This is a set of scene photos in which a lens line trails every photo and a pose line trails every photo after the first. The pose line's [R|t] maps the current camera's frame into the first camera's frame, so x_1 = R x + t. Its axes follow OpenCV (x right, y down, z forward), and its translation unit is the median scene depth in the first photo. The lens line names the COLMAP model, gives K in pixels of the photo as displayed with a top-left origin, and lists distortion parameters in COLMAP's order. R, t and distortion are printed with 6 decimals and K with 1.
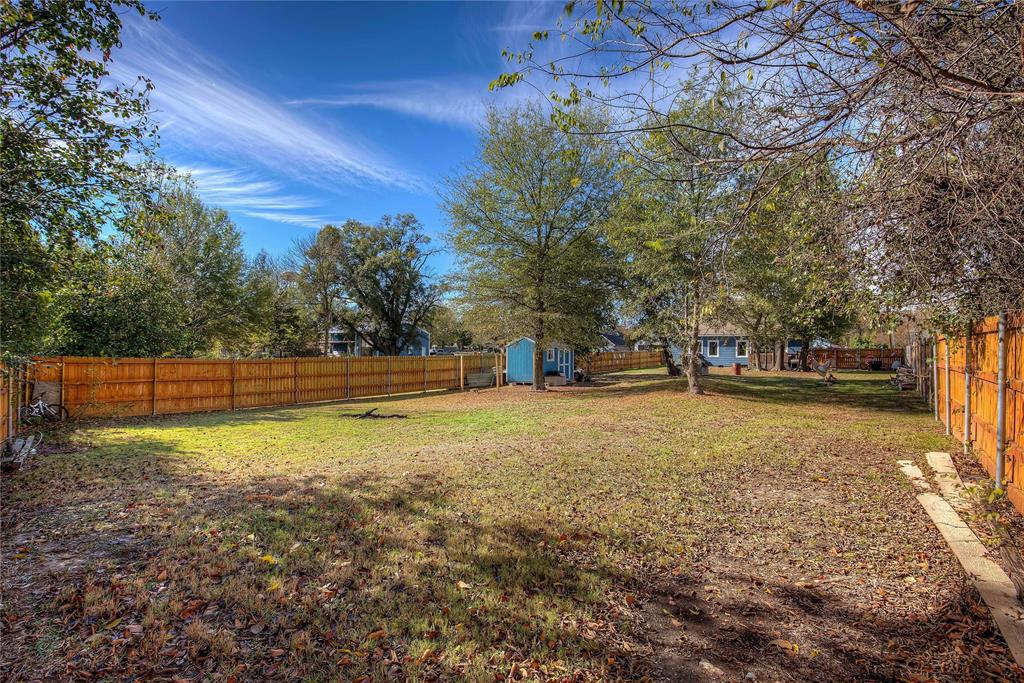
lens RADIAL K [[472.3, 0, 511.6], [0, 472.3, 348.7], [0, 0, 1]] dist [-0.002540, -0.000615]
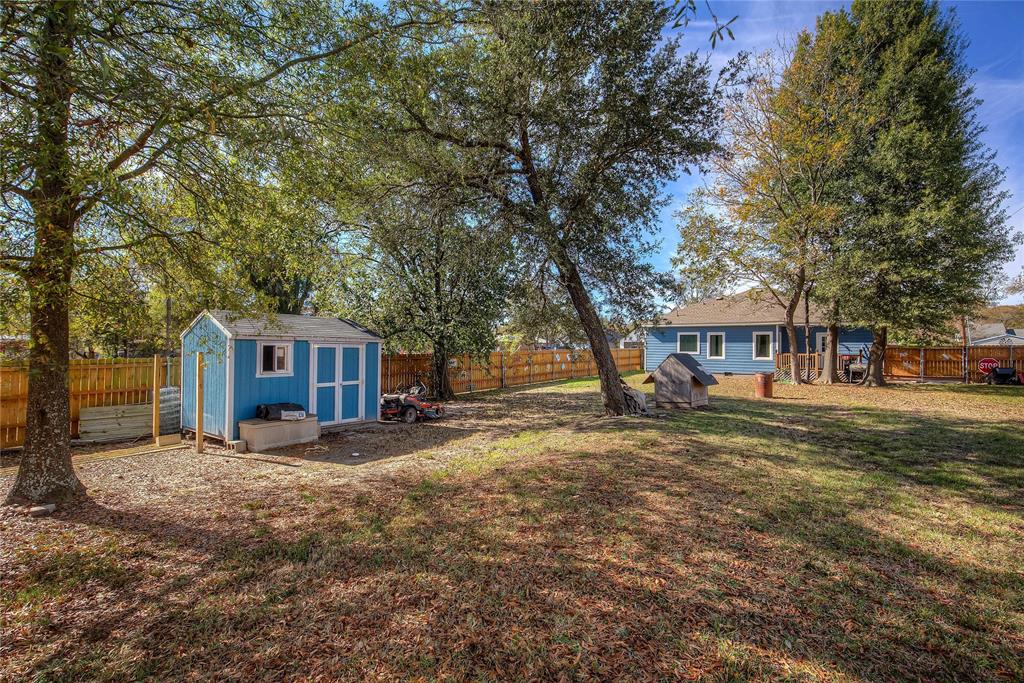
lens RADIAL K [[472.3, 0, 511.6], [0, 472.3, 348.7], [0, 0, 1]] dist [-0.002540, -0.000615]
pose [[0.999989, 0.000340, -0.004682, 0.241758], [-0.000321, 0.999992, 0.003949, 0.002460], [0.004684, -0.003947, 0.999981, 0.568748]]
